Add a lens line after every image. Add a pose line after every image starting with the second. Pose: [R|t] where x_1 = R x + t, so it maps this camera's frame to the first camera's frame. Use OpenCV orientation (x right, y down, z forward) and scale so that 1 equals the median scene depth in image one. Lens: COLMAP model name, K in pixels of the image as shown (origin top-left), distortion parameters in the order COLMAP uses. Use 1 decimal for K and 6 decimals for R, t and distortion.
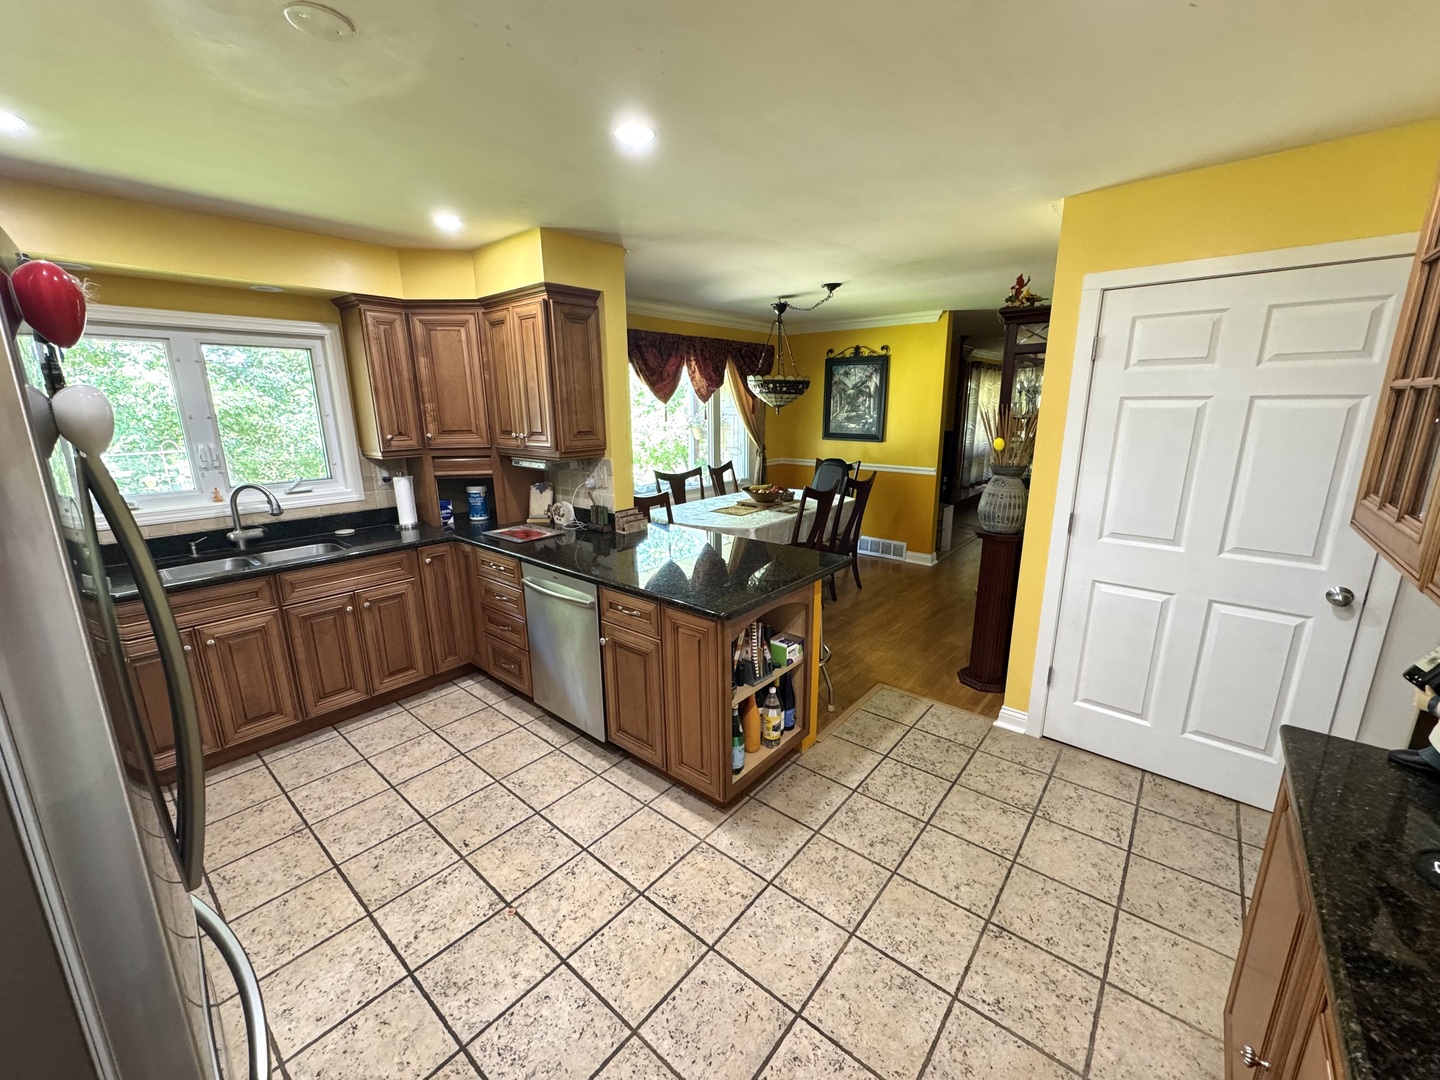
lens RADIAL K [[573.1, 0, 721.3], [0, 573.1, 540.4], [0, 0, 1]] dist [-0.002248, -0.000492]
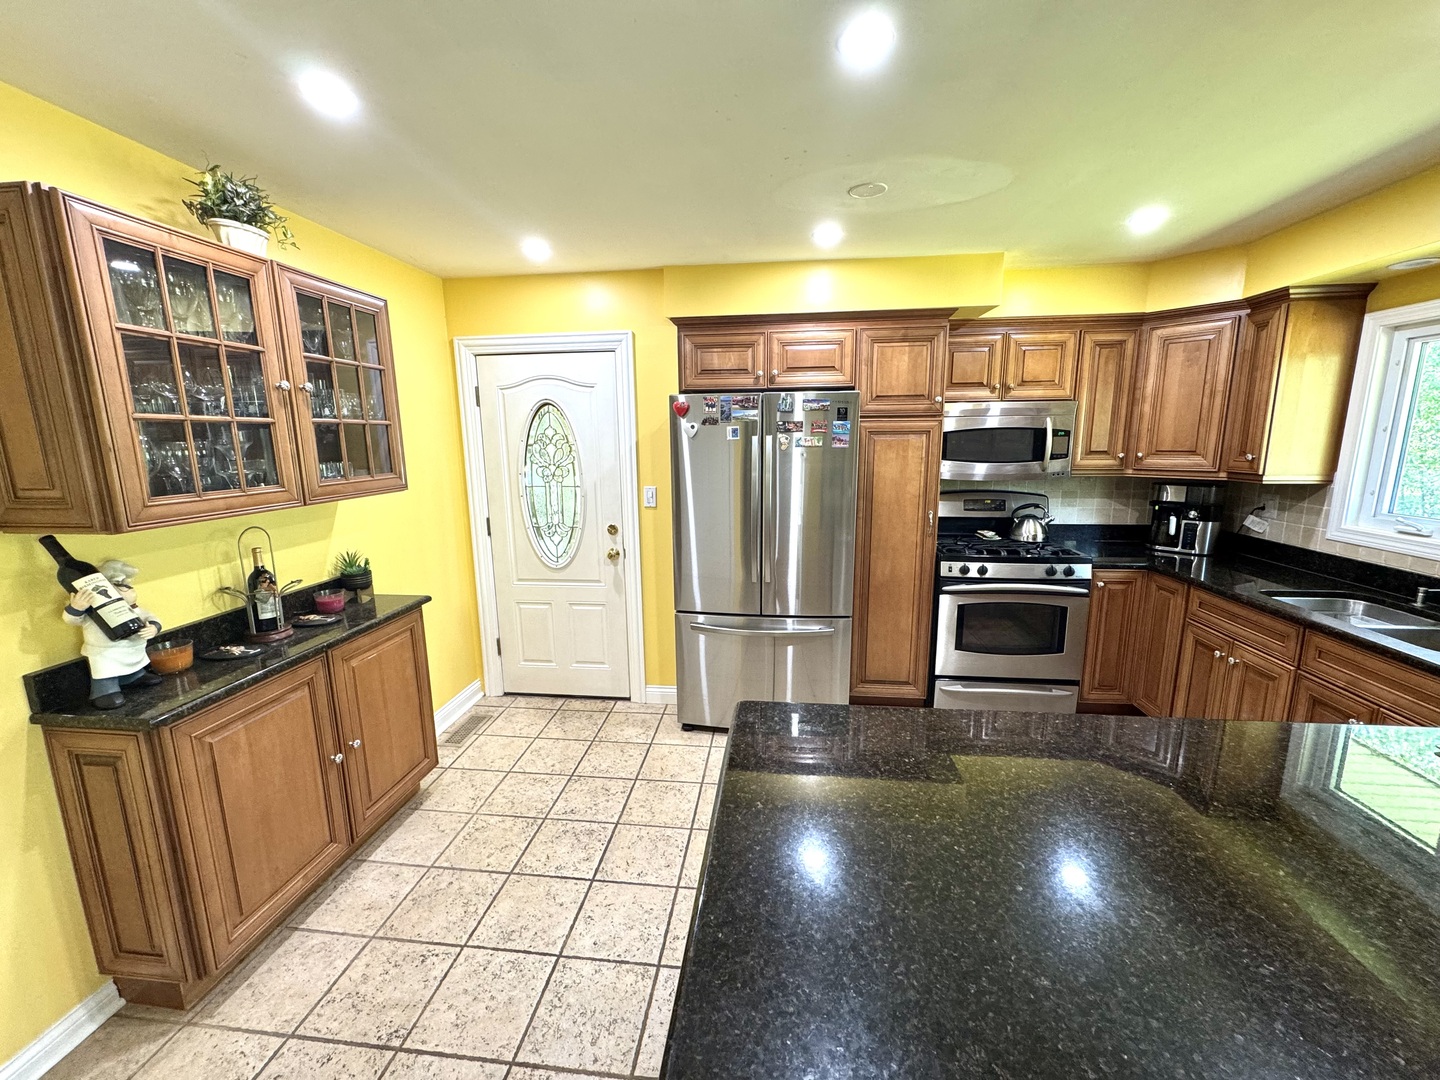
lens RADIAL K [[573.1, 0, 719.5], [0, 573.1, 540.7], [0, 0, 1]] dist [-0.002248, -0.000492]
pose [[-0.835046, 0.116823, -0.537634, 0.315150], [-0.109732, 0.922199, 0.370821, -0.263115], [0.539126, 0.368648, -0.757259, 1.154406]]
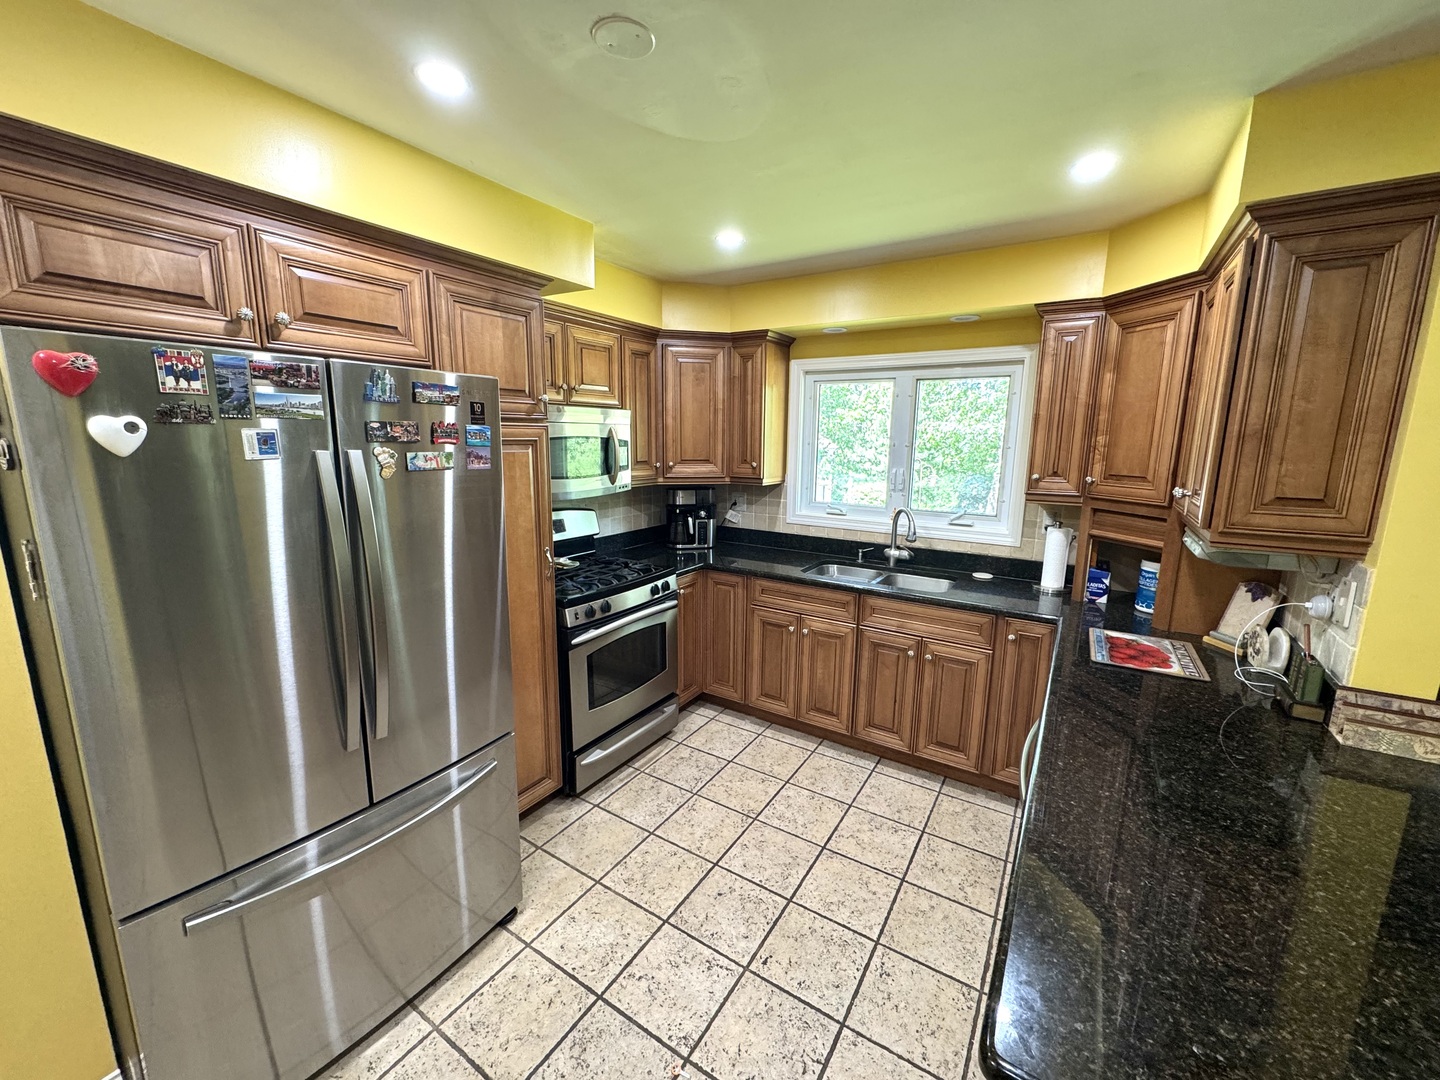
lens RADIAL K [[573.1, 0, 718.9], [0, 573.1, 541.3], [0, 0, 1]] dist [-0.002248, -0.000492]
pose [[0.128091, 0.191027, -0.973191, 0.200734], [-0.242212, 0.957586, 0.156084, -0.139170], [0.961731, 0.215725, 0.168928, 0.569212]]
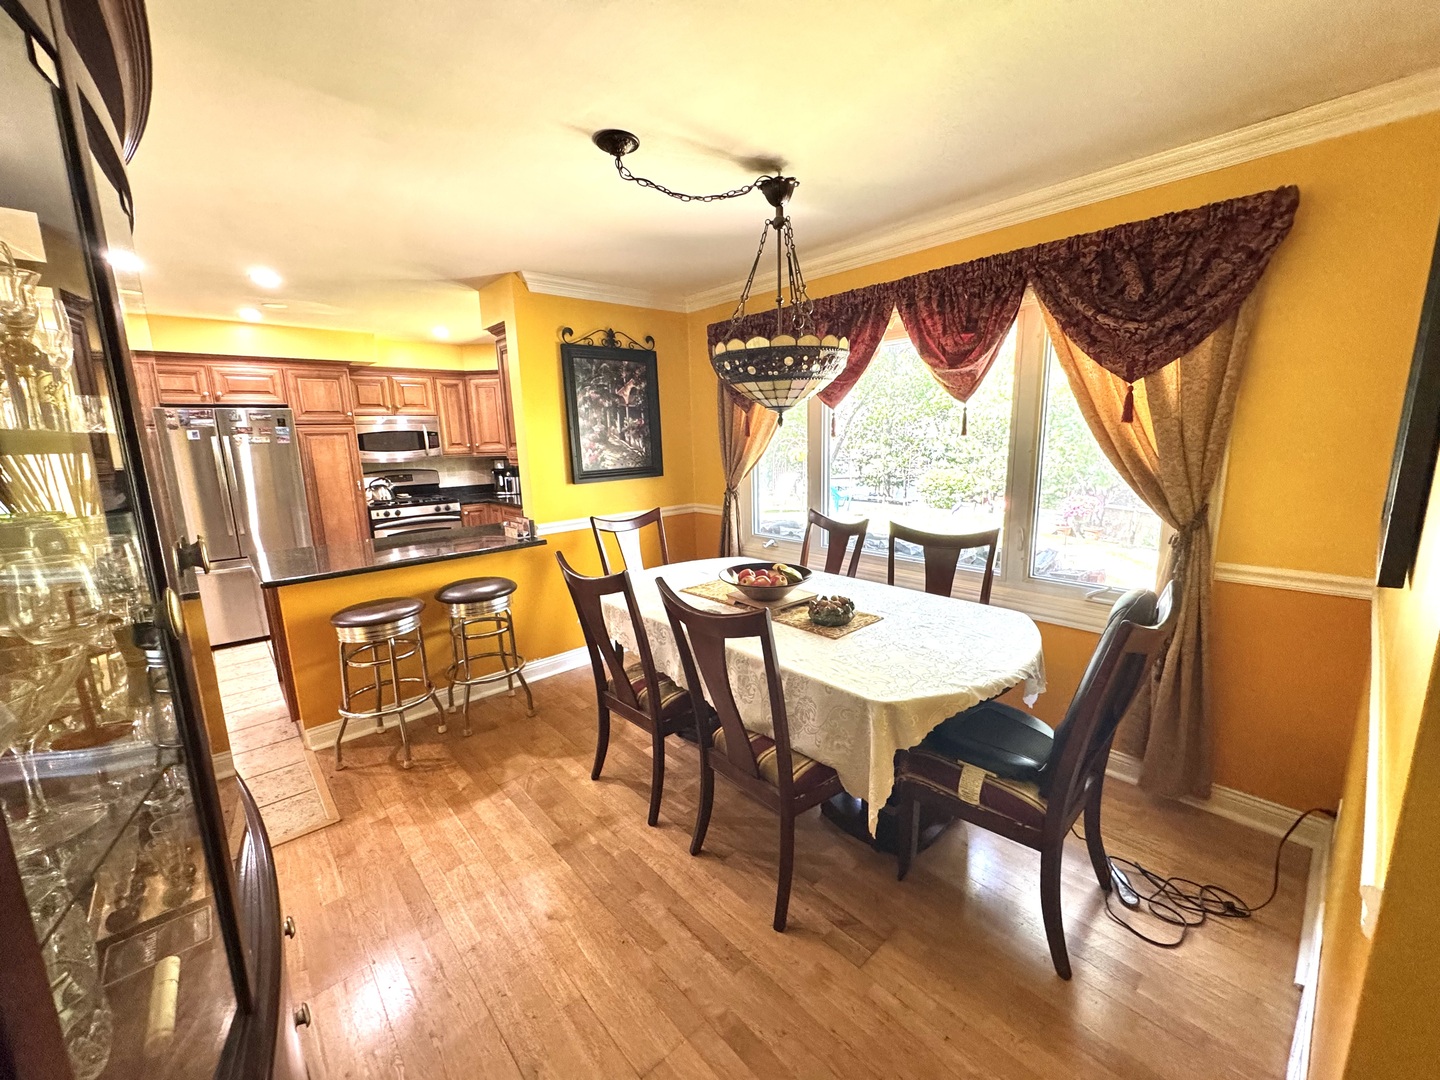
lens RADIAL K [[573.1, 0, 718.5], [0, 573.1, 541.2], [0, 0, 1]] dist [-0.002248, -0.000492]
pose [[-0.143228, 0.196037, -0.970080, 1.078333], [-0.201415, 0.953899, 0.222505, -0.418460], [0.968978, 0.227257, -0.097140, 1.909106]]
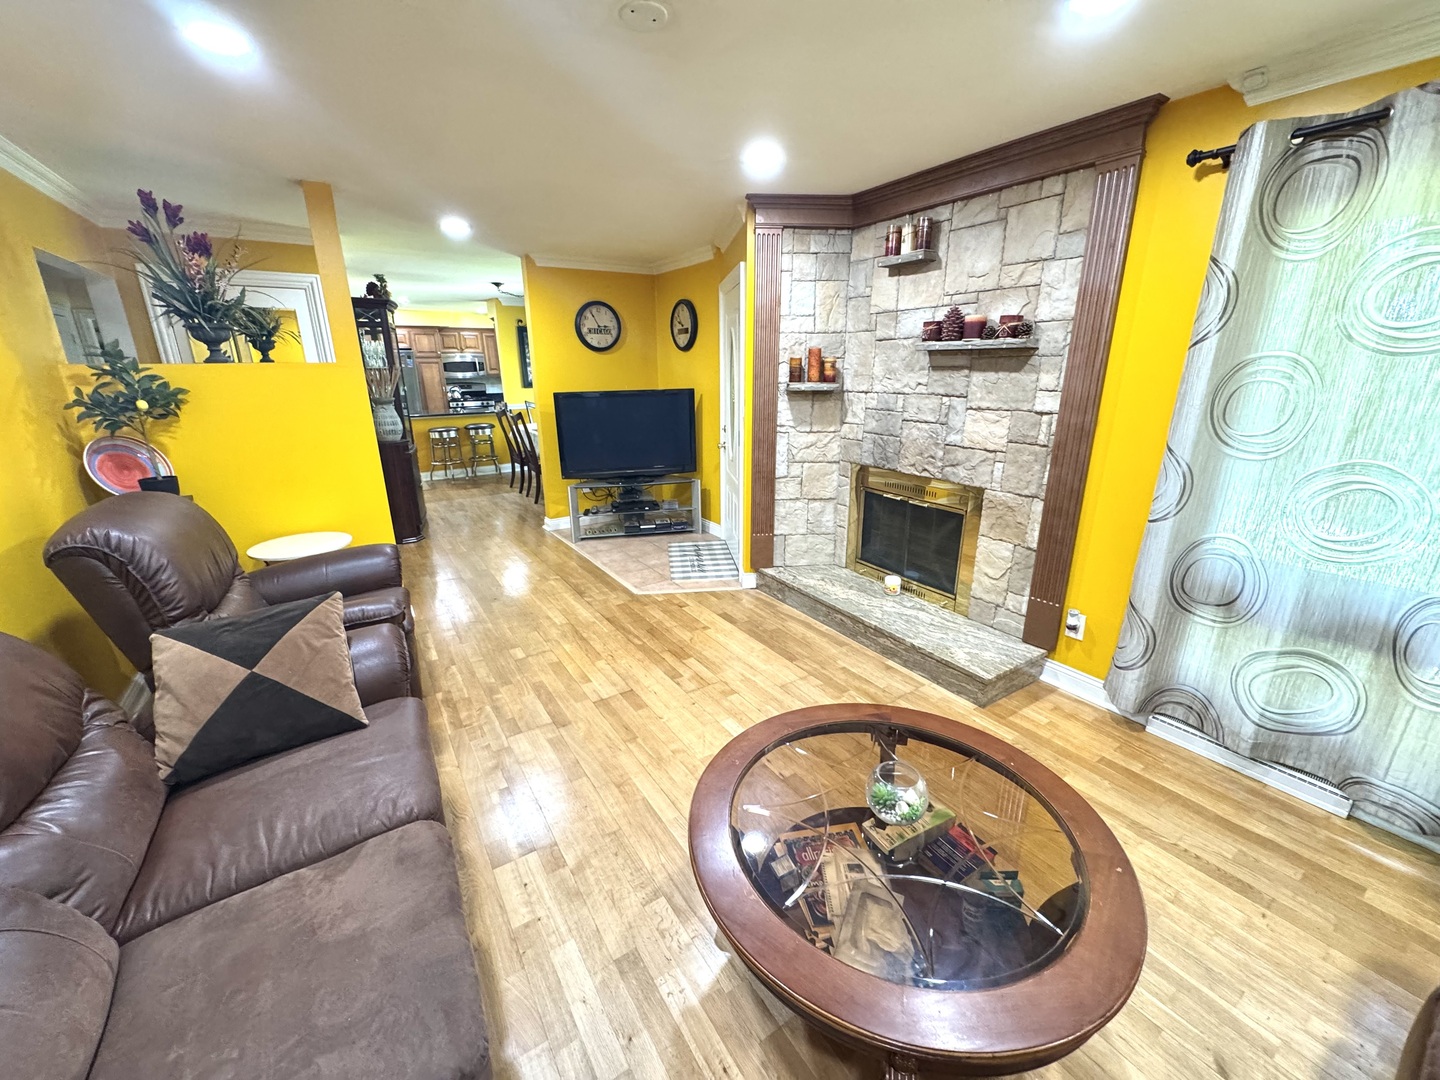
lens RADIAL K [[573.1, 0, 715.3], [0, 573.1, 534.7], [0, 0, 1]] dist [-0.002248, -0.000492]
pose [[-0.297884, 0.285886, -0.910788, 2.664037], [-0.210392, 0.910979, 0.354757, -0.800890], [0.931128, 0.297299, -0.211218, 3.377224]]
